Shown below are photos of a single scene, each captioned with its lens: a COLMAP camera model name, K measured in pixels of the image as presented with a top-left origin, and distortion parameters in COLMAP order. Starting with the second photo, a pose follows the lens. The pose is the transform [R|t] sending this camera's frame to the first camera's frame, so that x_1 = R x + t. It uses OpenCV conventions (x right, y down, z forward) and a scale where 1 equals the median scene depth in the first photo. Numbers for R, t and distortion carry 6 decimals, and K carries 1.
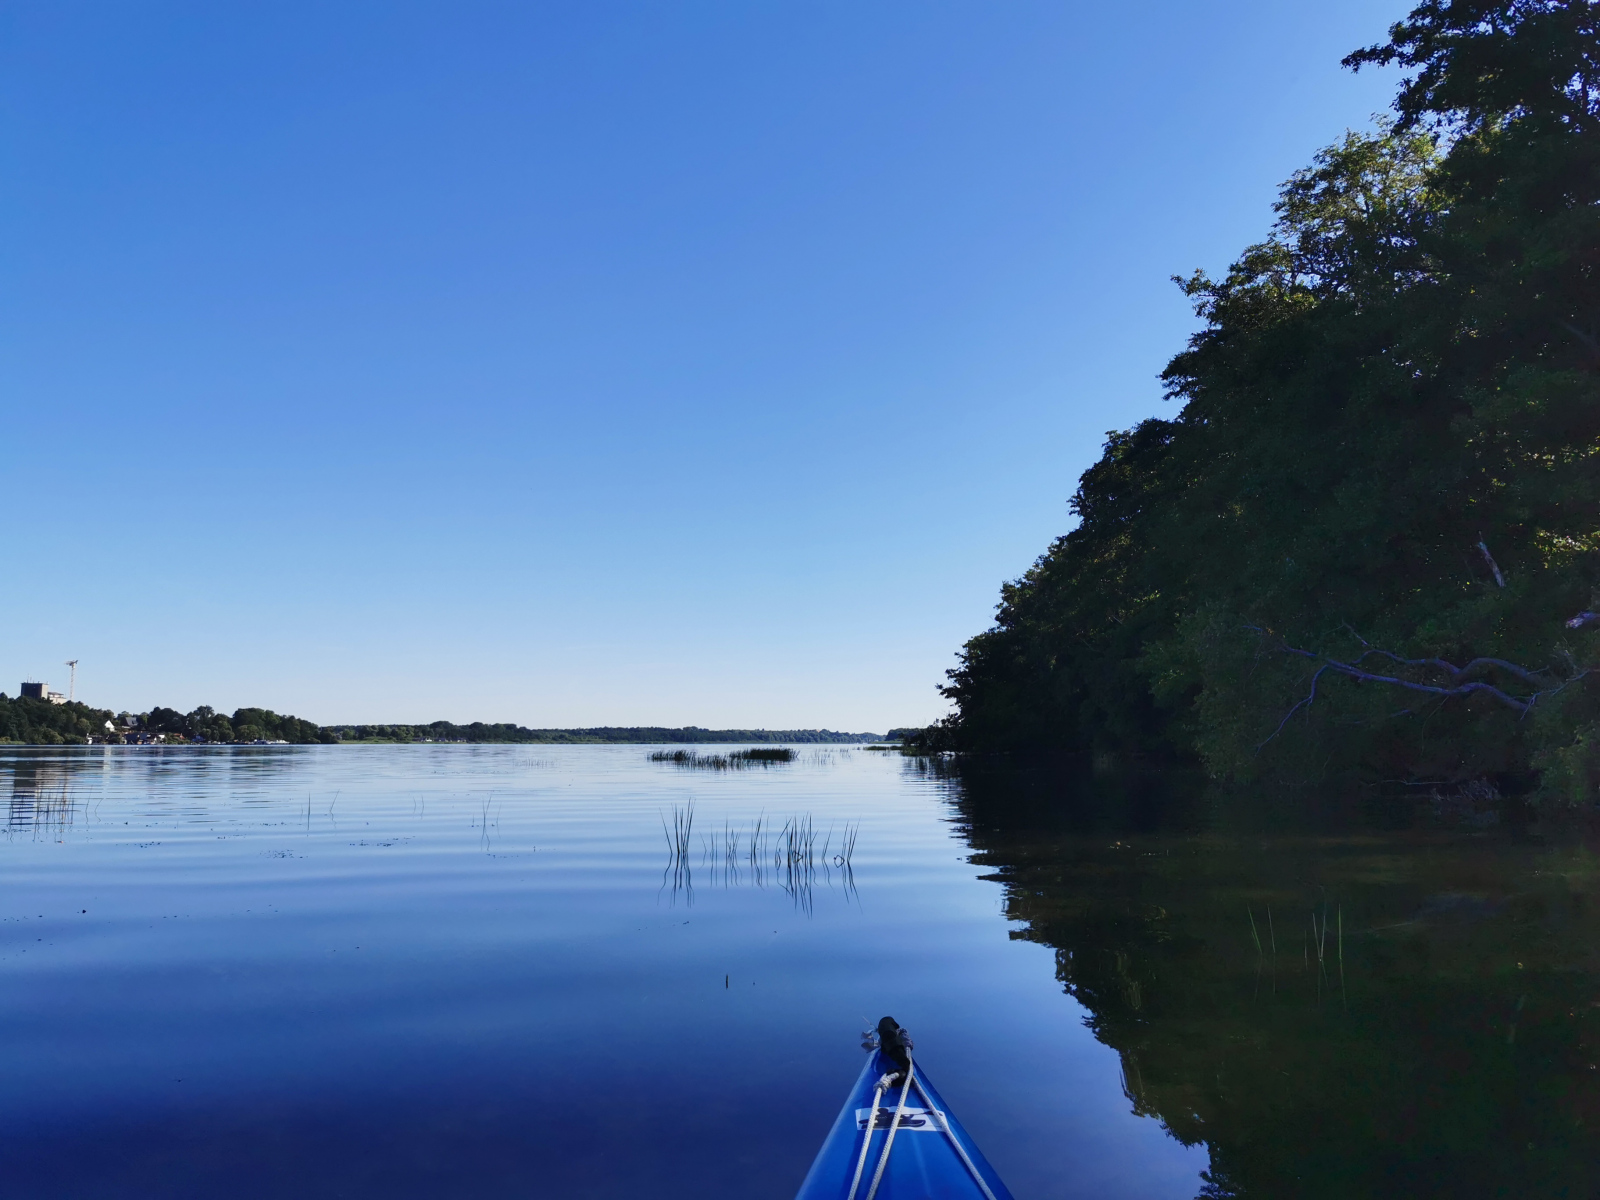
lens RADIAL K [[1248.7, 0, 802.4], [0, 1248.7, 594.7], [0, 0, 1]] dist [0.000572, -0.021233]
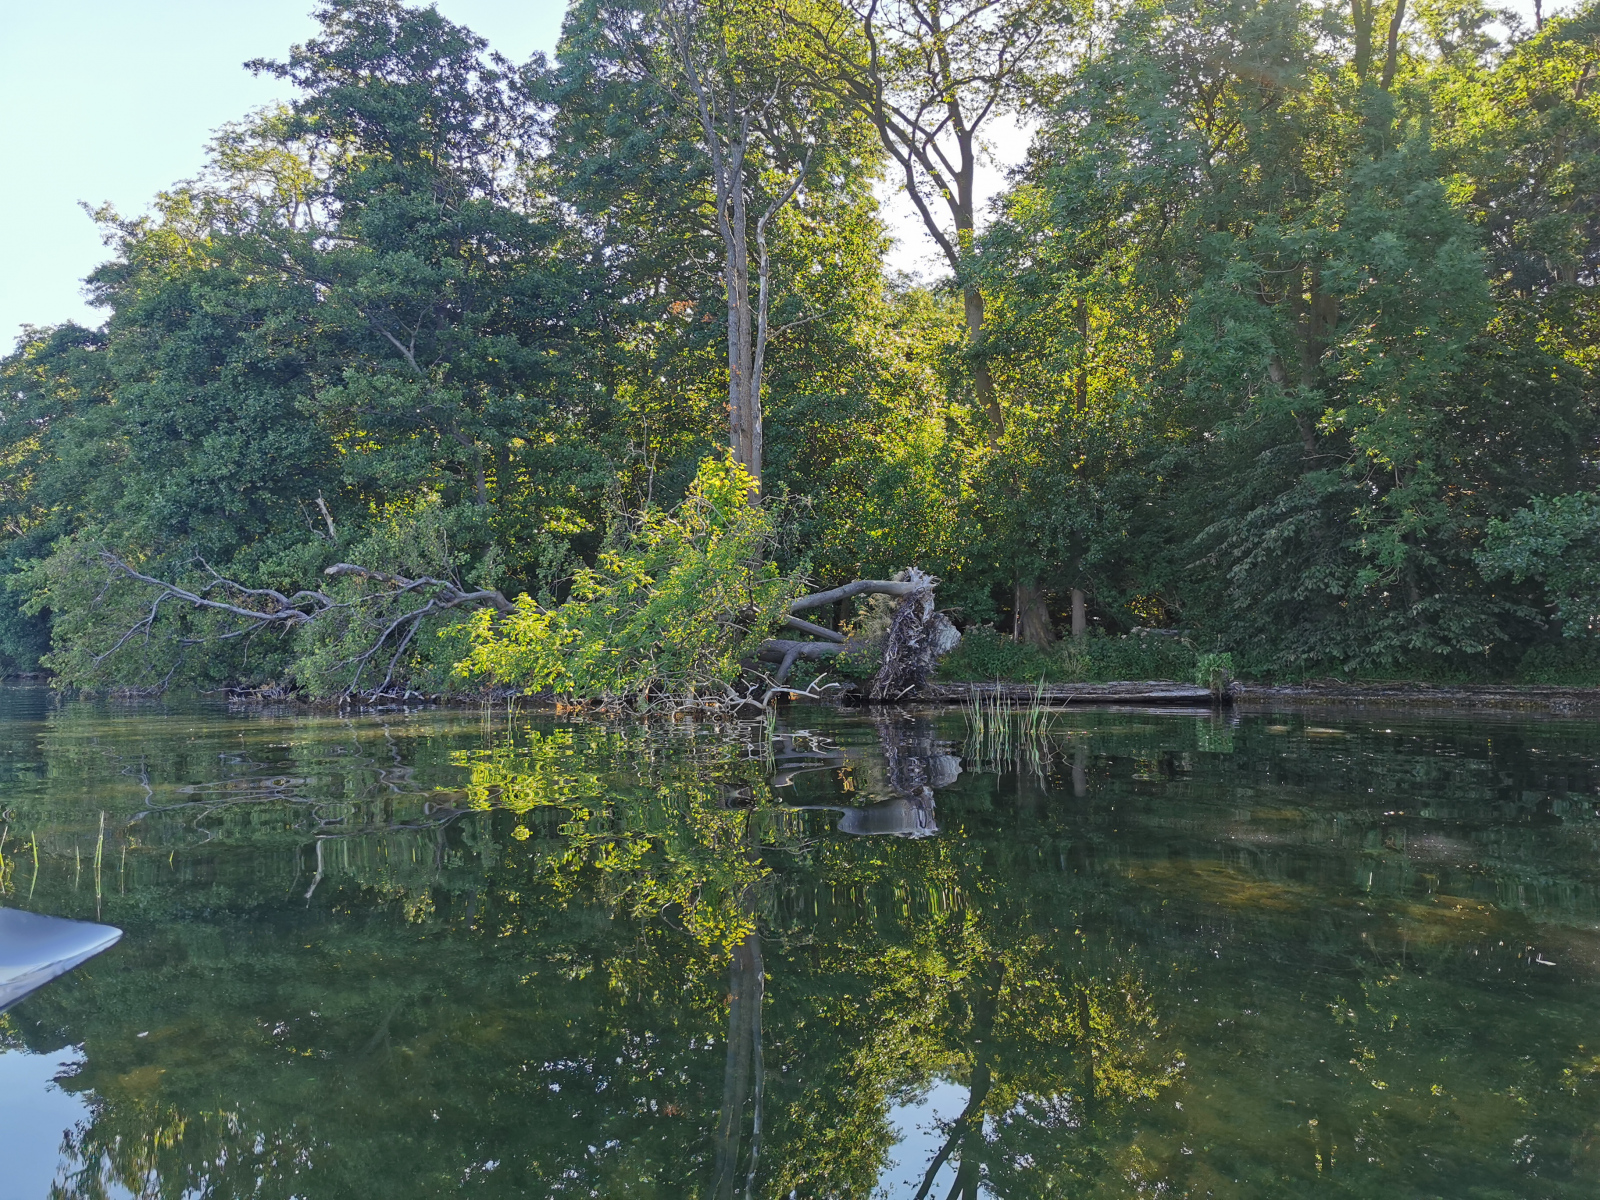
lens RADIAL K [[1248.7, 0, 801.4], [0, 1248.7, 602.9], [0, 0, 1]] dist [0.000572, -0.021233]
pose [[0.698061, 0.041126, 0.714856, -0.003139], [-0.089772, 0.995499, 0.030391, -0.013831], [-0.710388, -0.085388, 0.698611, -0.155780]]
